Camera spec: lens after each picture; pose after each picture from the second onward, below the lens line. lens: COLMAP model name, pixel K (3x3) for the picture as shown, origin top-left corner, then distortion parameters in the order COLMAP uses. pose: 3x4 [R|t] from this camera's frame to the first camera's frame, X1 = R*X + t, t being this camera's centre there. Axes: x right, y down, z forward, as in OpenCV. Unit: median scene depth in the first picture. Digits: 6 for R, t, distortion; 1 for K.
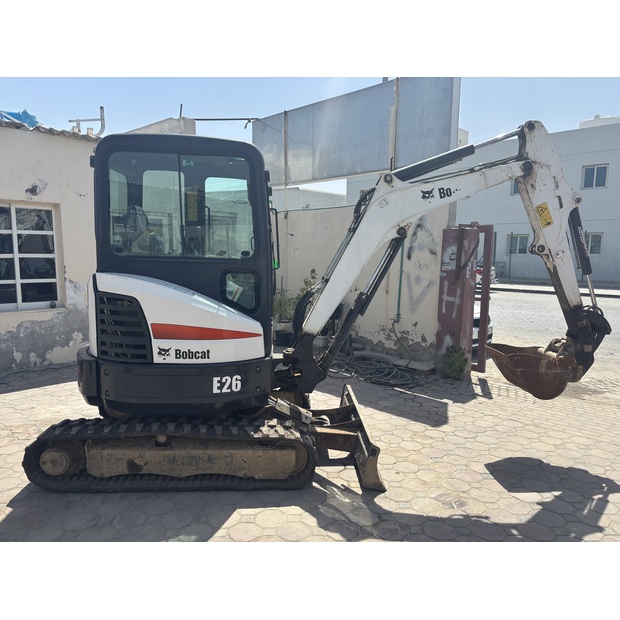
lens RADIAL K [[468.6, 0, 311.4], [0, 468.6, 313.3], [0, 0, 1]] dist [0.050071, -0.057074]
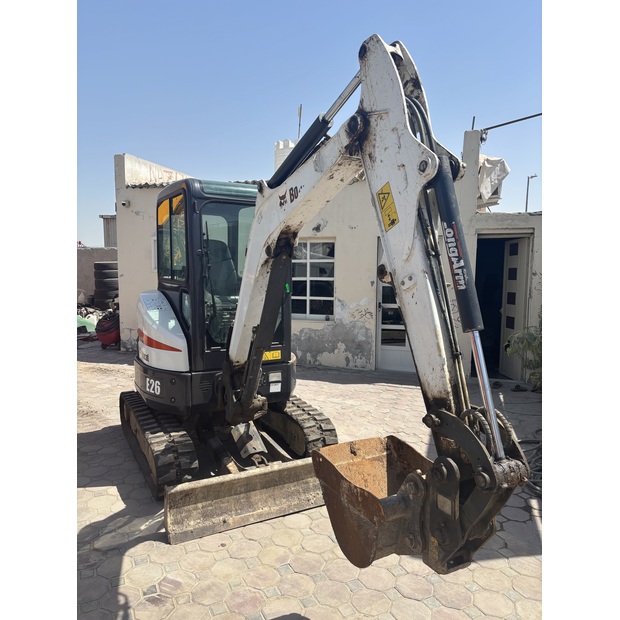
lens RADIAL K [[468.6, 0, 304.3], [0, 468.6, 310.6], [0, 0, 1]] dist [0.050071, -0.057074]
pose [[0.432919, 0.068952, -0.898792, 0.551866], [-0.116677, 0.992969, 0.019978, -0.056819], [0.893850, 0.096219, 0.437920, 0.422136]]
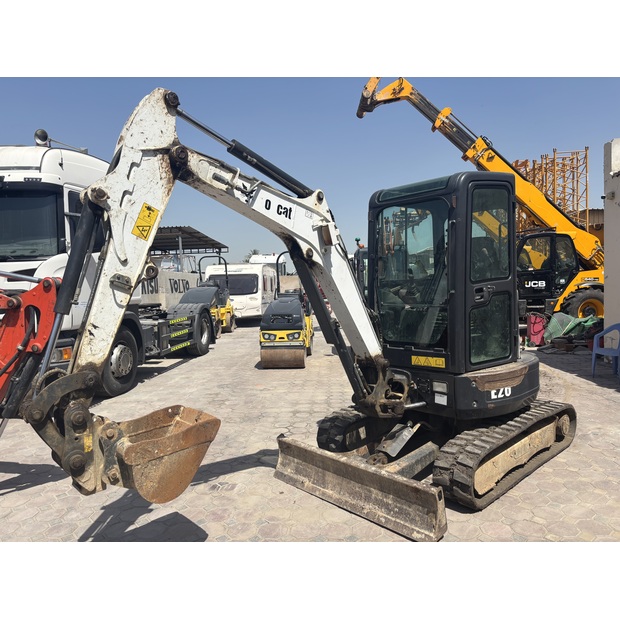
lens RADIAL K [[468.6, 0, 311.1], [0, 468.6, 308.3], [0, 0, 1]] dist [0.050071, -0.057074]
pose [[-0.765765, 0.044175, -0.641602, 0.447990], [-0.056983, 0.989054, 0.136108, -0.116719], [0.640591, 0.140787, -0.754866, 1.019196]]
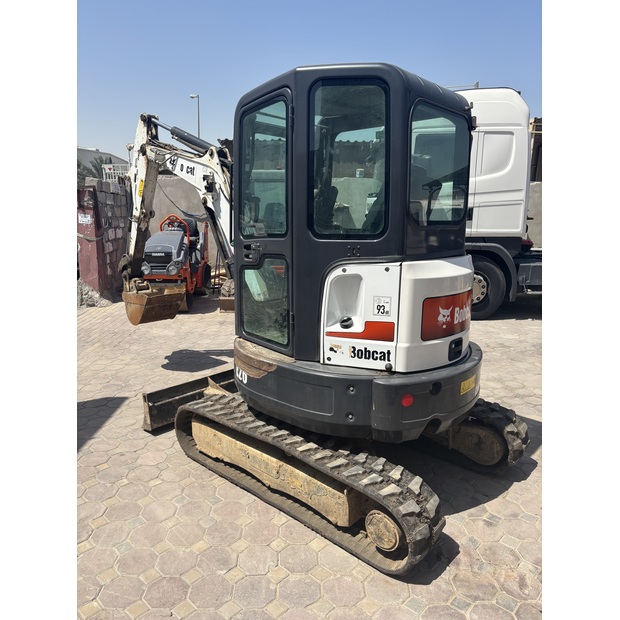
lens RADIAL K [[468.6, 0, 304.5], [0, 468.6, 307.5], [0, 0, 1]] dist [0.050071, -0.057074]
pose [[-0.700520, -0.161653, 0.695083, -0.475296], [0.069400, 0.953958, 0.291801, -0.147431], [-0.710250, 0.252651, -0.657048, 0.993888]]
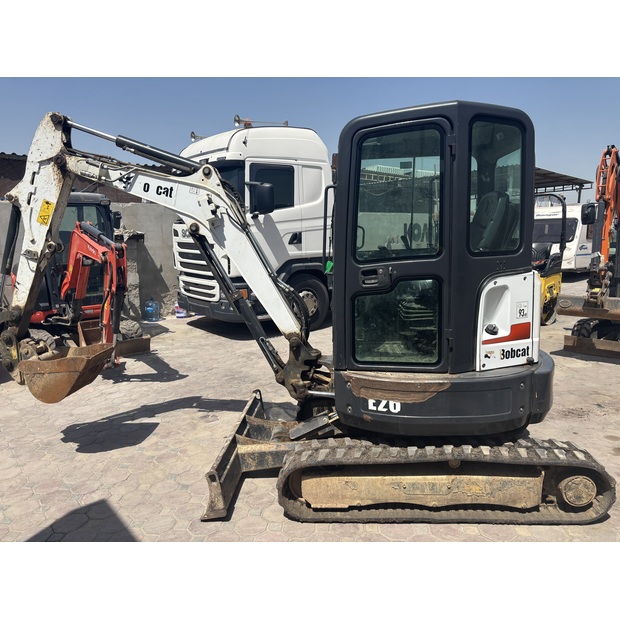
lens RADIAL K [[468.6, 0, 303.8], [0, 468.6, 311.4], [0, 0, 1]] dist [0.050071, -0.057074]
pose [[-0.992945, -0.008127, 0.118294, -0.082402], [0.025407, 0.959892, 0.279215, -0.164007], [-0.115818, 0.280251, -0.952914, 1.161751]]
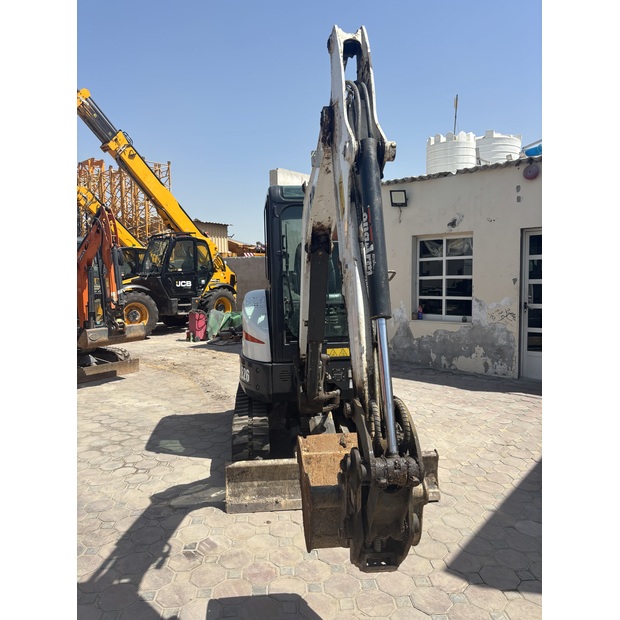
lens RADIAL K [[468.6, 0, 302.0], [0, 468.6, 310.6], [0, 0, 1]] dist [0.050071, -0.057074]
pose [[0.047497, 0.063642, -0.996842, 0.602425], [-0.109153, 0.992323, 0.058152, -0.065153], [0.992890, 0.106046, 0.054079, 0.564011]]
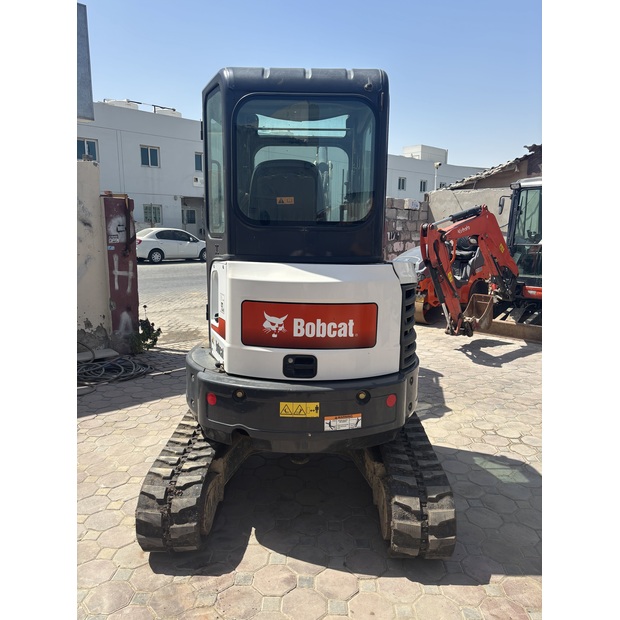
lens RADIAL K [[468.6, 0, 306.1], [0, 468.6, 309.6], [0, 0, 1]] dist [0.050071, -0.057074]
pose [[0.068144, -0.184388, 0.980488, -0.639137], [0.118171, 0.977346, 0.175584, -0.084601], [-0.990652, 0.103901, 0.088389, 0.574361]]
